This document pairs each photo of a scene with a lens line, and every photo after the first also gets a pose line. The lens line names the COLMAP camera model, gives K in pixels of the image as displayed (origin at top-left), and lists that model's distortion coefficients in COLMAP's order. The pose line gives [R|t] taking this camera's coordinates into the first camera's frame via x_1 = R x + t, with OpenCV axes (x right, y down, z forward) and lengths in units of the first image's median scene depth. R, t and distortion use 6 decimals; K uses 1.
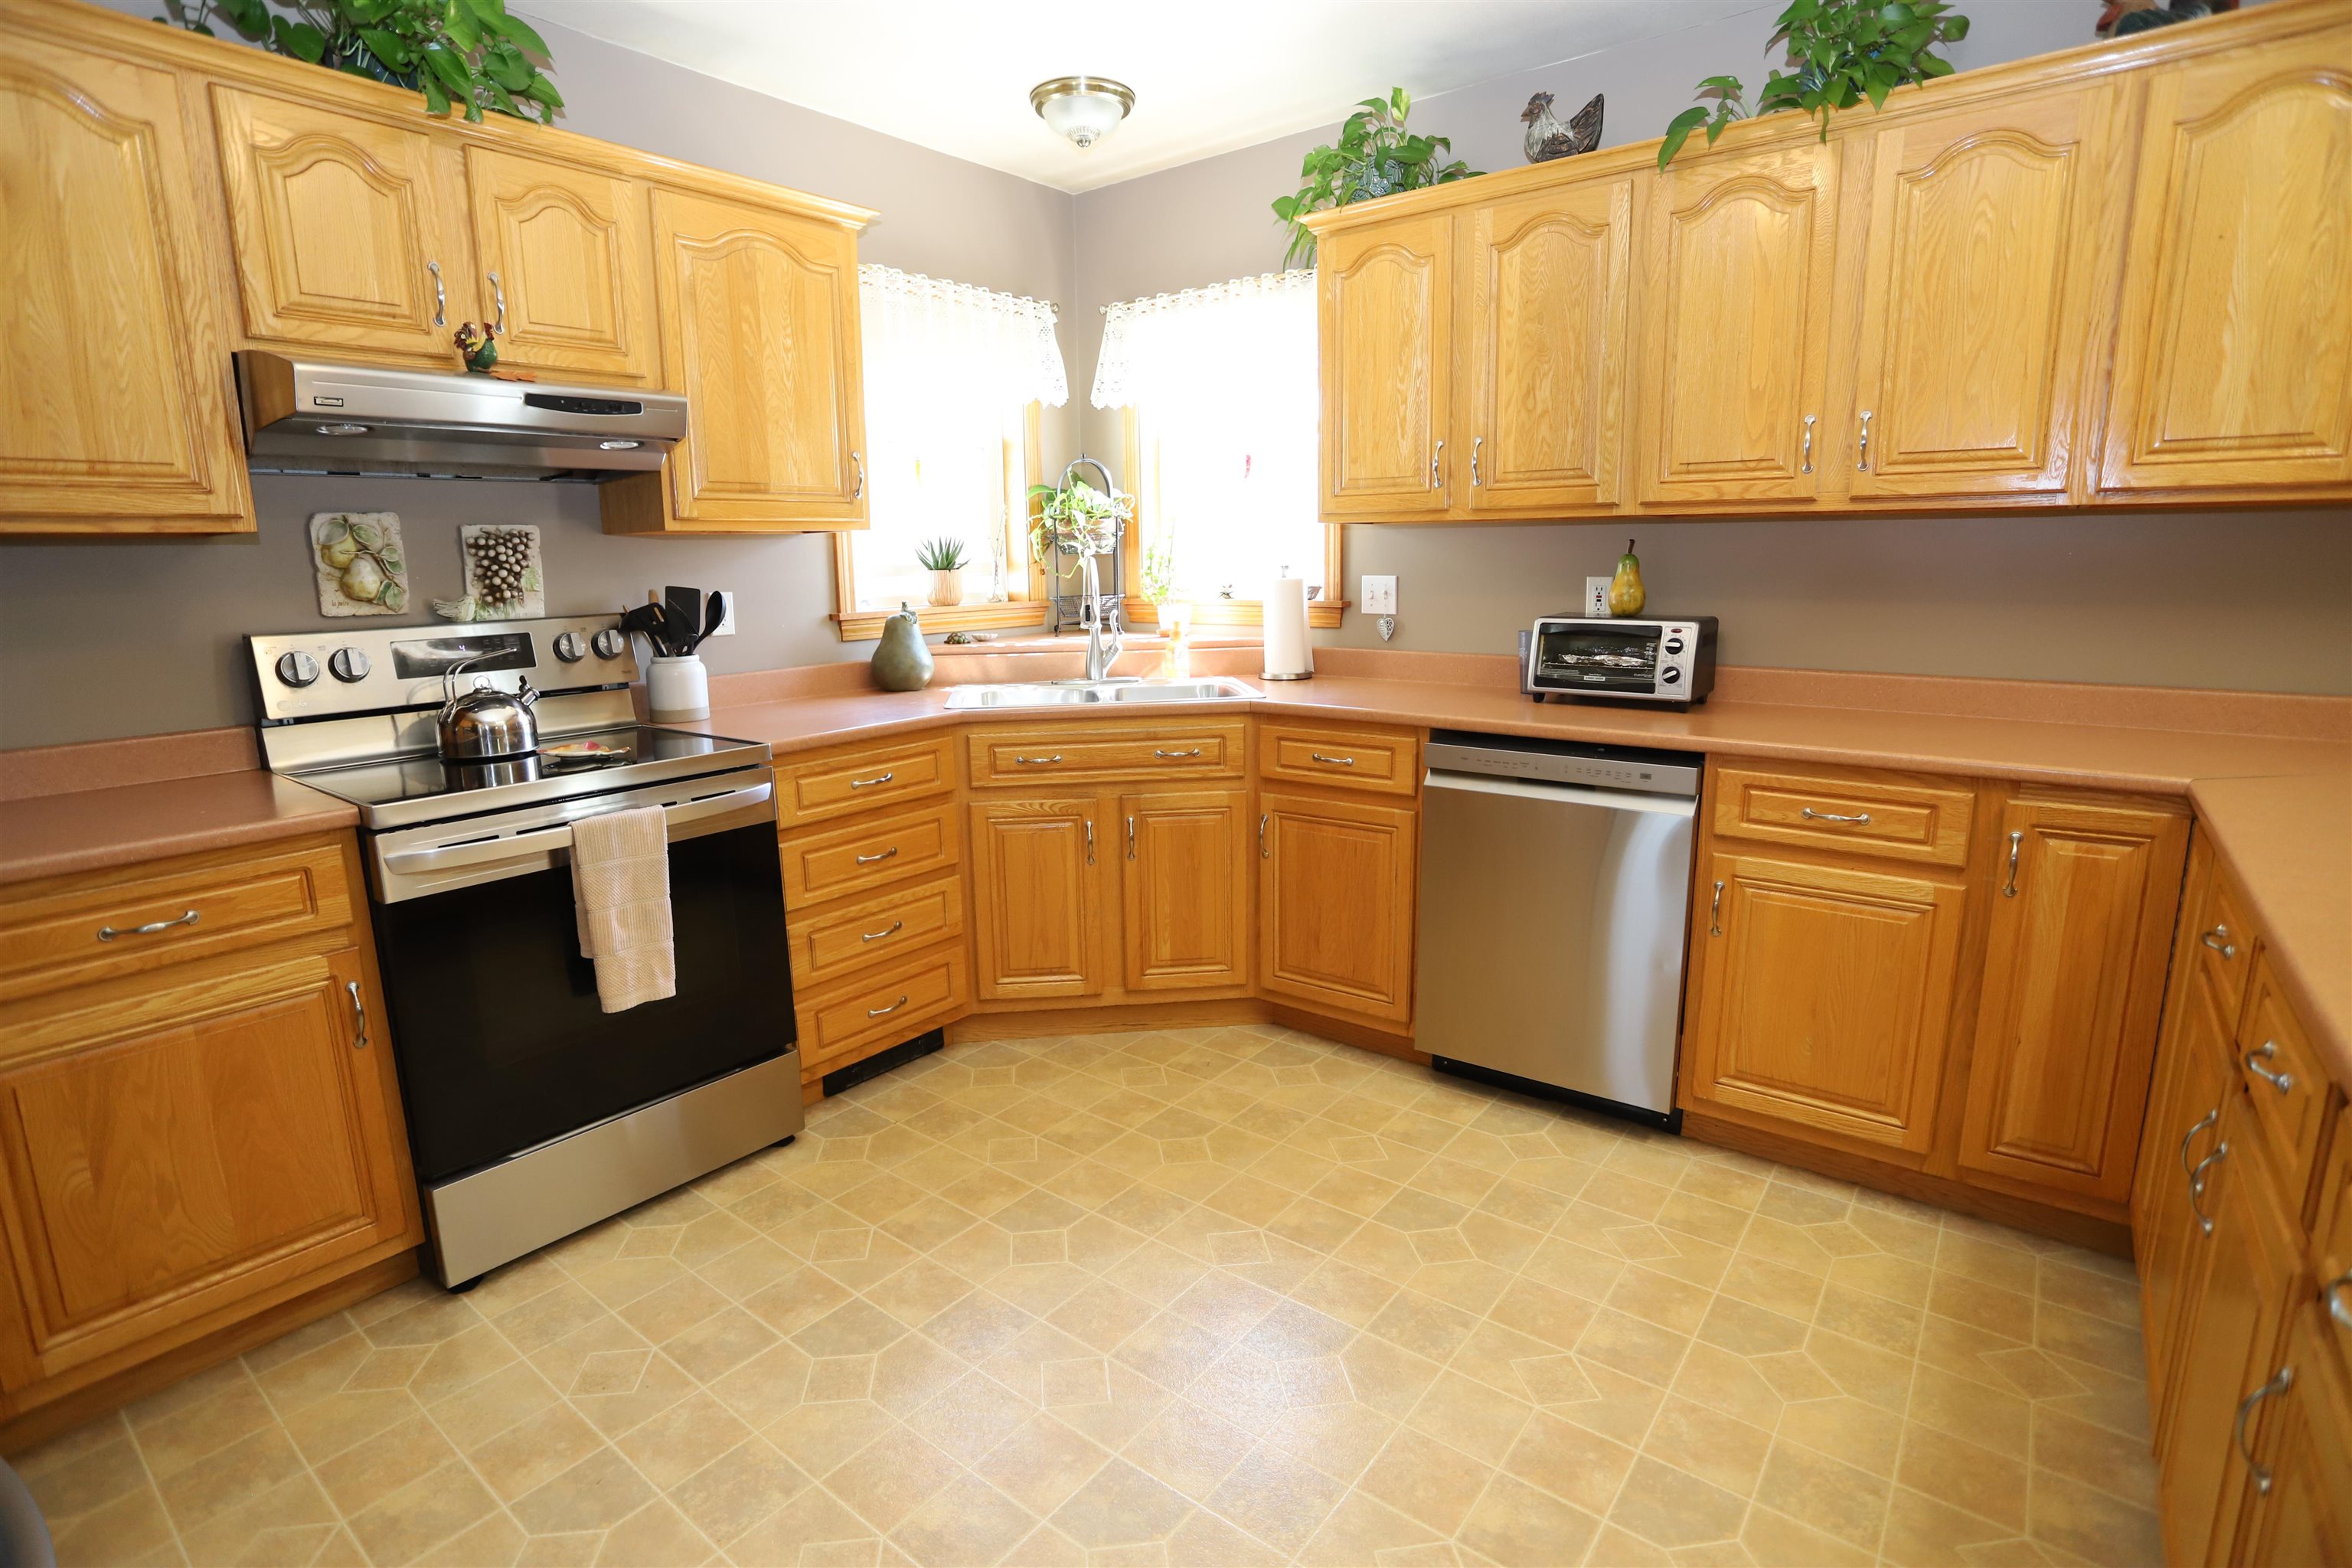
lens RADIAL K [[1143.9, 0, 1160.5], [0, 1143.9, 773.3], [0, 0, 1]] dist [-0.048668, 0.015298]
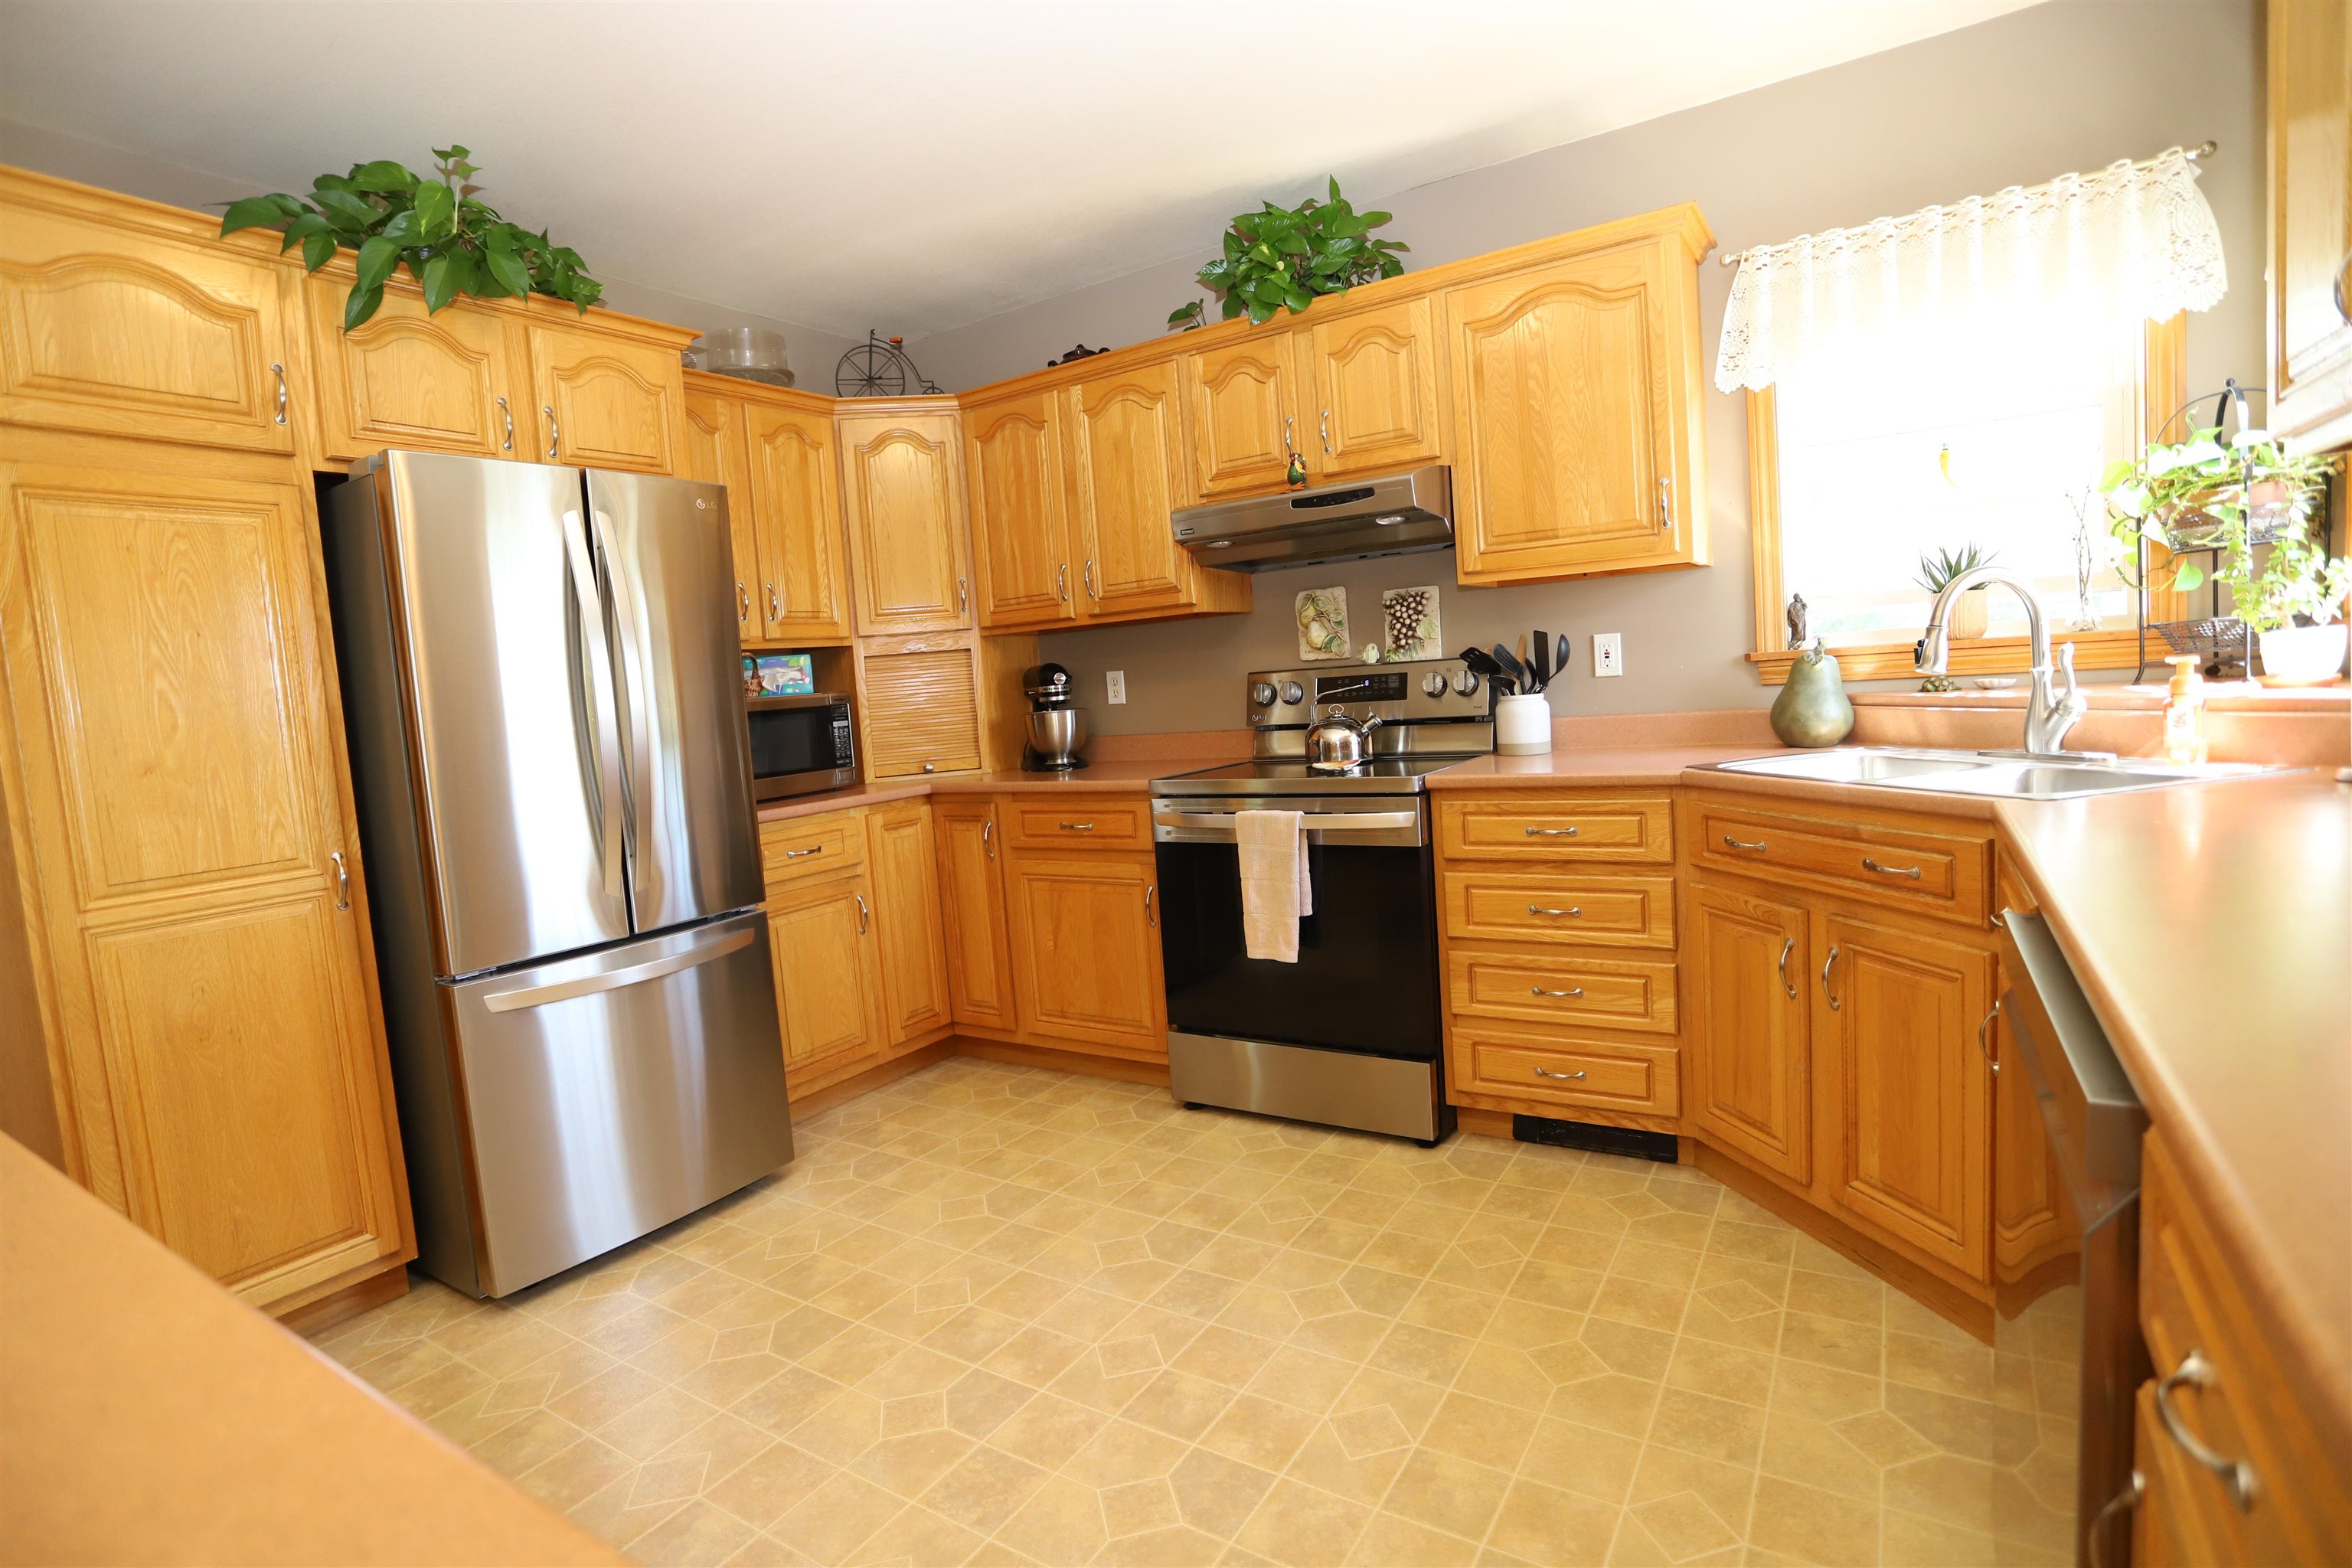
lens RADIAL K [[1143.9, 0, 1155.2], [0, 1143.9, 772.7], [0, 0, 1]] dist [-0.048668, 0.015298]
pose [[0.102745, 0.094672, -0.990192, 0.687798], [-0.115243, 0.989890, 0.082685, -0.087158], [0.988009, 0.105617, 0.112616, 0.591094]]
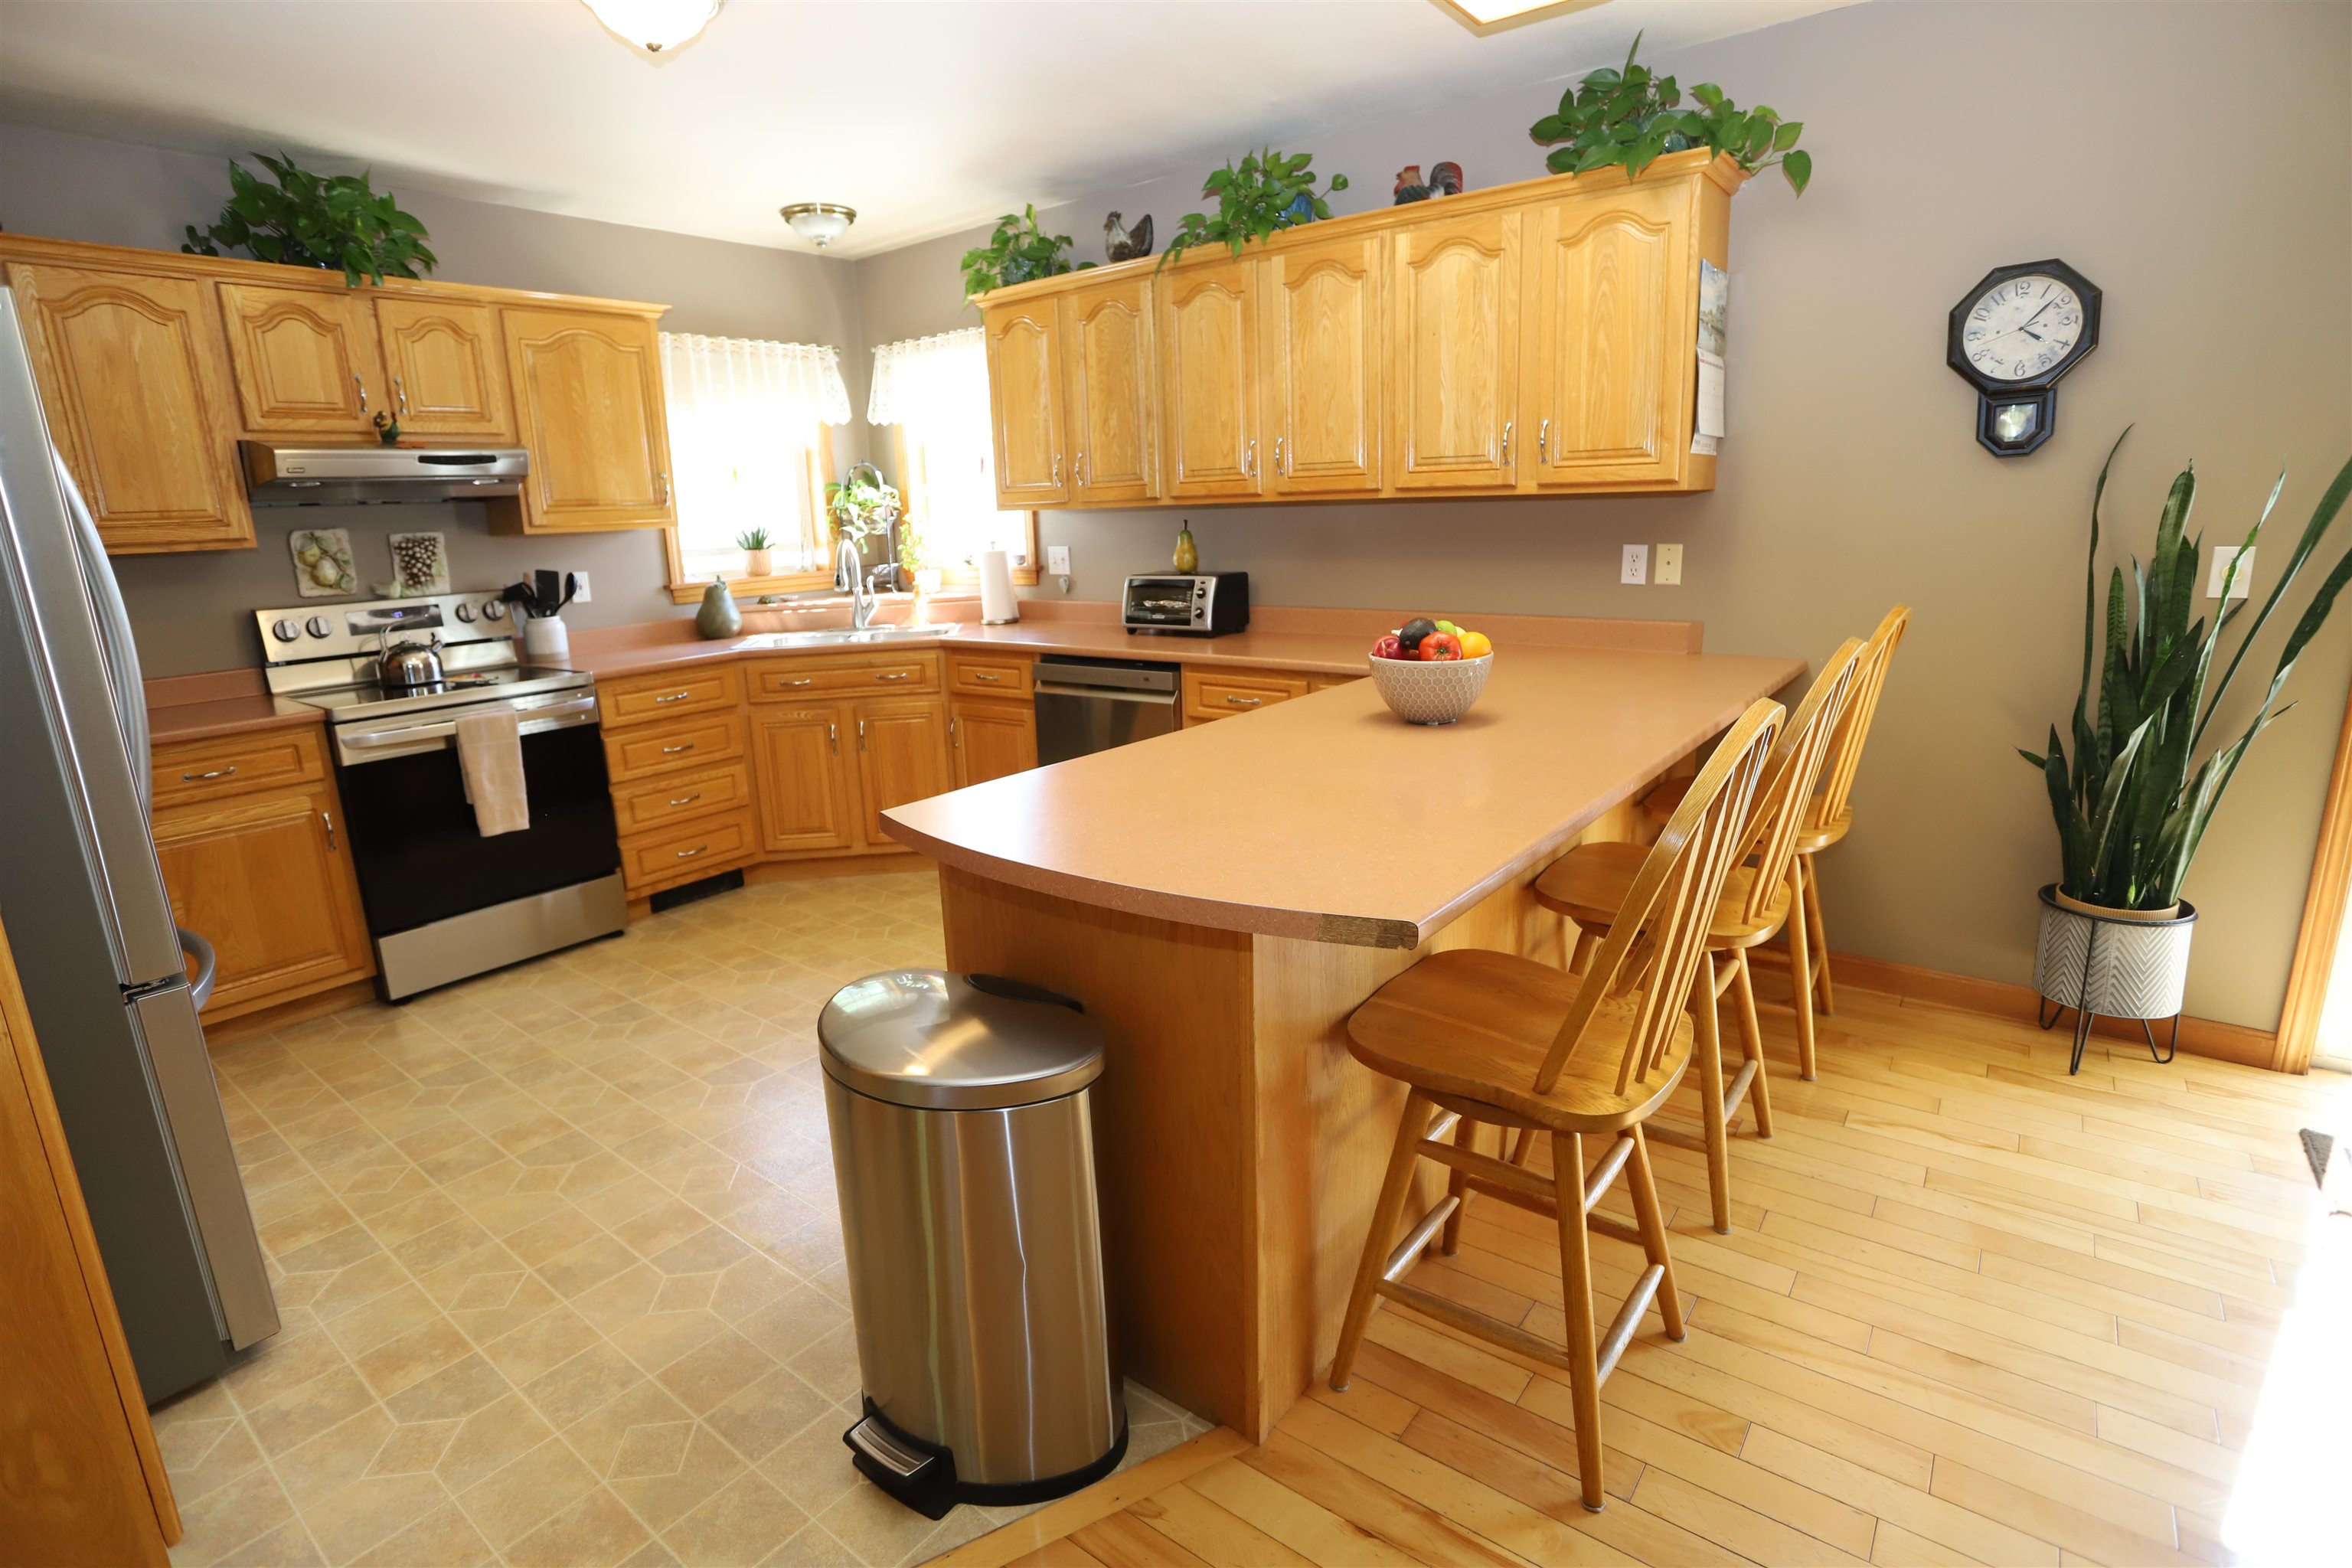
lens RADIAL K [[1143.9, 0, 1153.6], [0, 1143.9, 770.0], [0, 0, 1]] dist [-0.048668, 0.015298]
pose [[0.999754, -0.020979, -0.007220, 0.408838], [0.021237, 0.999063, 0.037712, 0.061676], [0.006423, -0.037856, 0.999263, -0.512833]]
